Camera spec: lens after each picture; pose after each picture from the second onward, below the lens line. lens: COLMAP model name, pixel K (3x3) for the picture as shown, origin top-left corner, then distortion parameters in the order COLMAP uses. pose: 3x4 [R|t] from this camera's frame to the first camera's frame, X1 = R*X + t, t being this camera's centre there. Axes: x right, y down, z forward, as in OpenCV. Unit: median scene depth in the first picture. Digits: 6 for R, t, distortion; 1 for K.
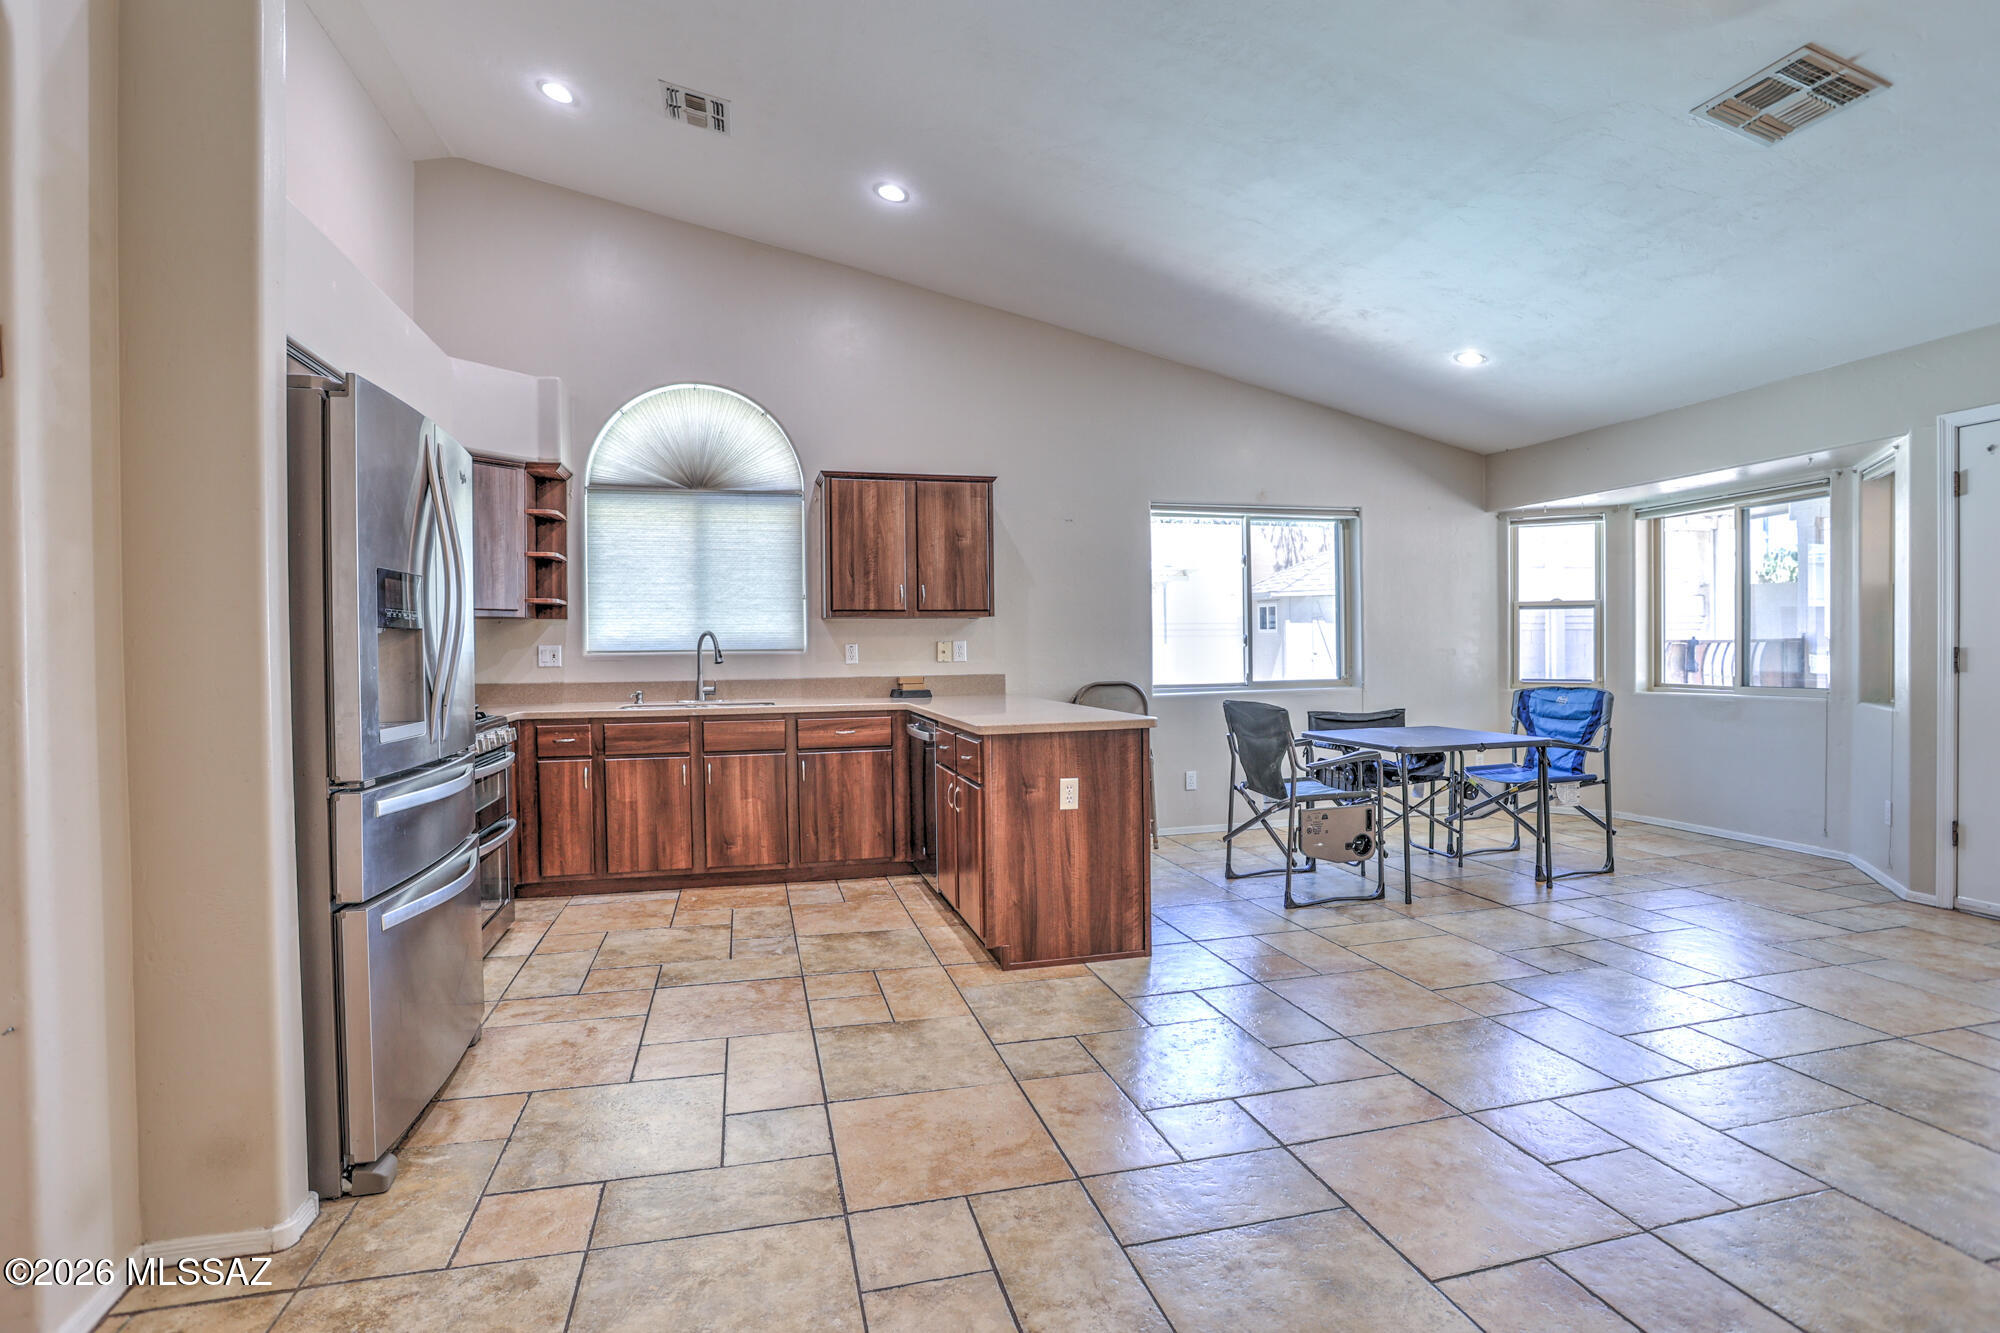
lens RADIAL K [[982.0, 0, 998.8], [0, 982.0, 658.4], [0, 0, 1]] dist [-0.058586, 0.017259]
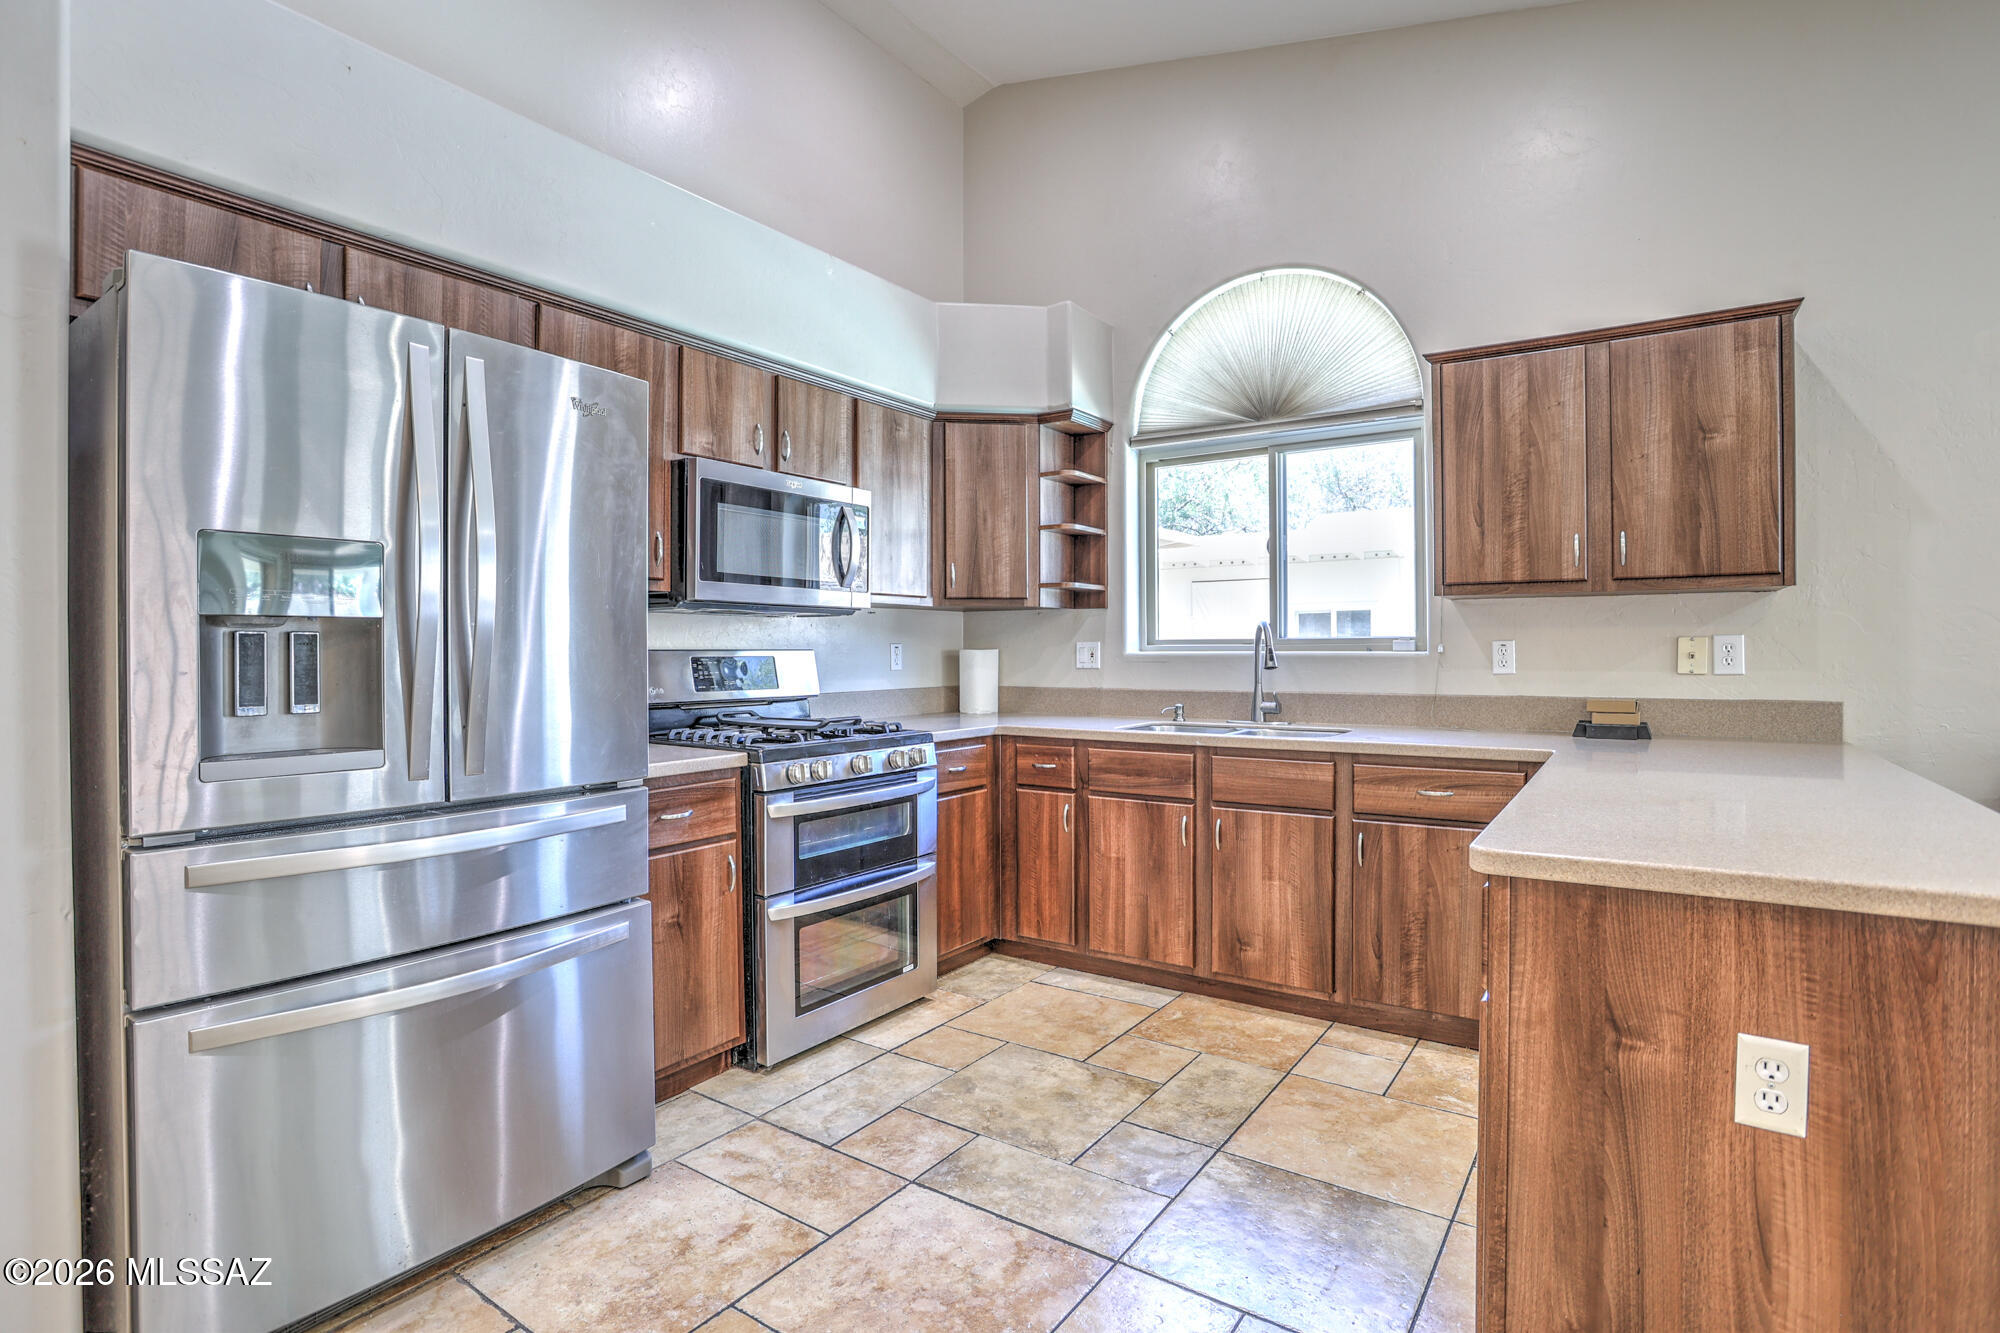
lens RADIAL K [[982.0, 0, 972.6], [0, 982.0, 657.9], [0, 0, 1]] dist [-0.058586, 0.017259]
pose [[0.642925, 0.014095, -0.765799, 0.107773], [-0.011134, 0.999897, 0.009057, -0.007142], [0.765848, 0.002703, 0.643016, 0.438149]]
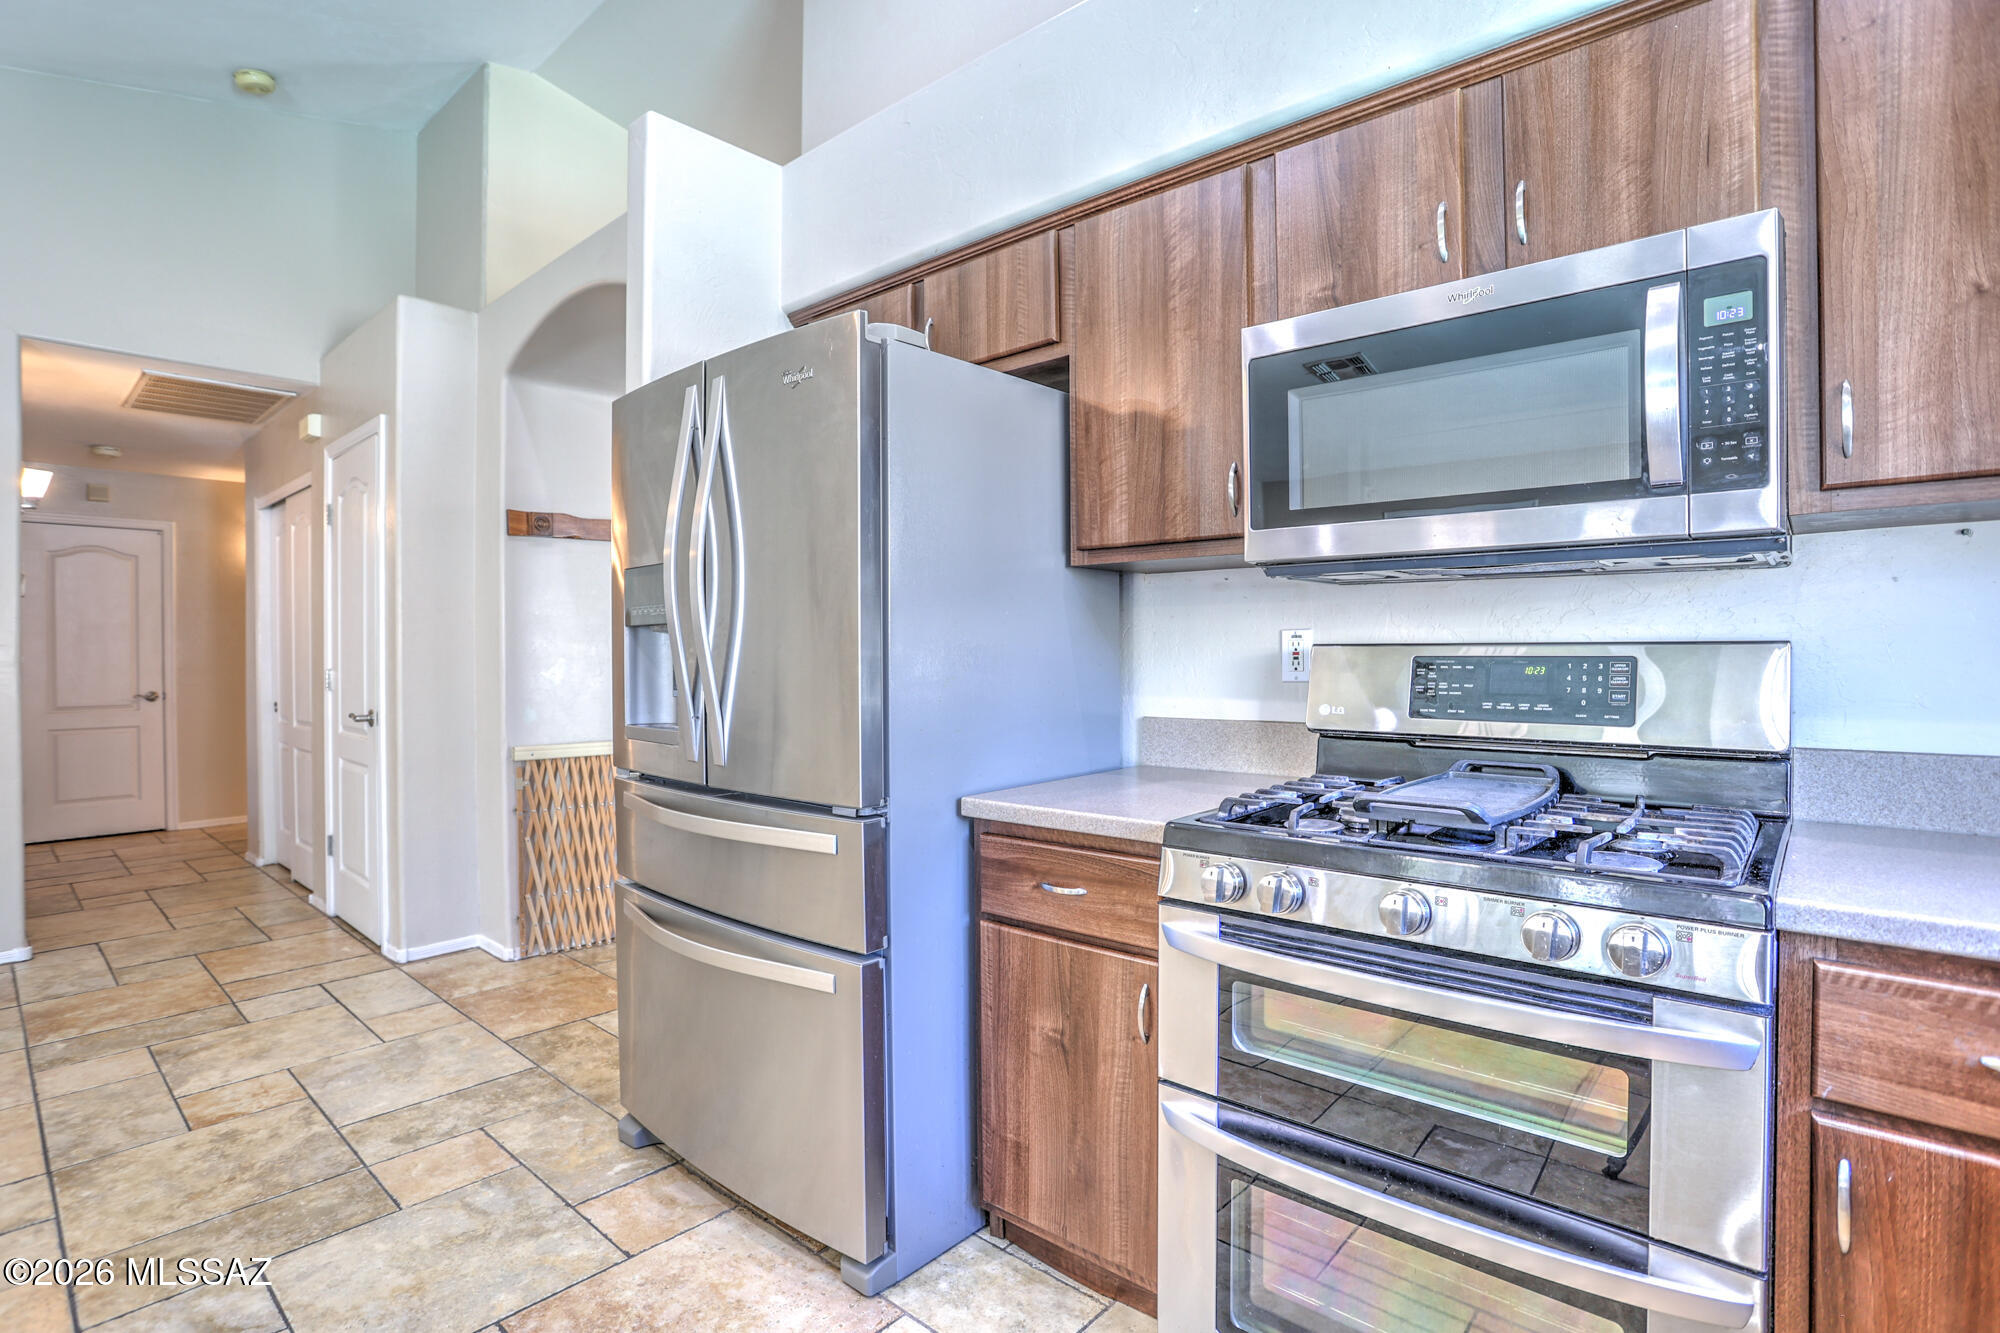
lens RADIAL K [[982.0, 0, 995.6], [0, 982.0, 655.1], [0, 0, 1]] dist [-0.058586, 0.017259]
pose [[-0.836297, 0.022122, -0.547831, -0.177459], [0.011933, 0.999683, 0.022152, -0.010452], [0.548147, 0.011988, -0.836296, 0.939775]]
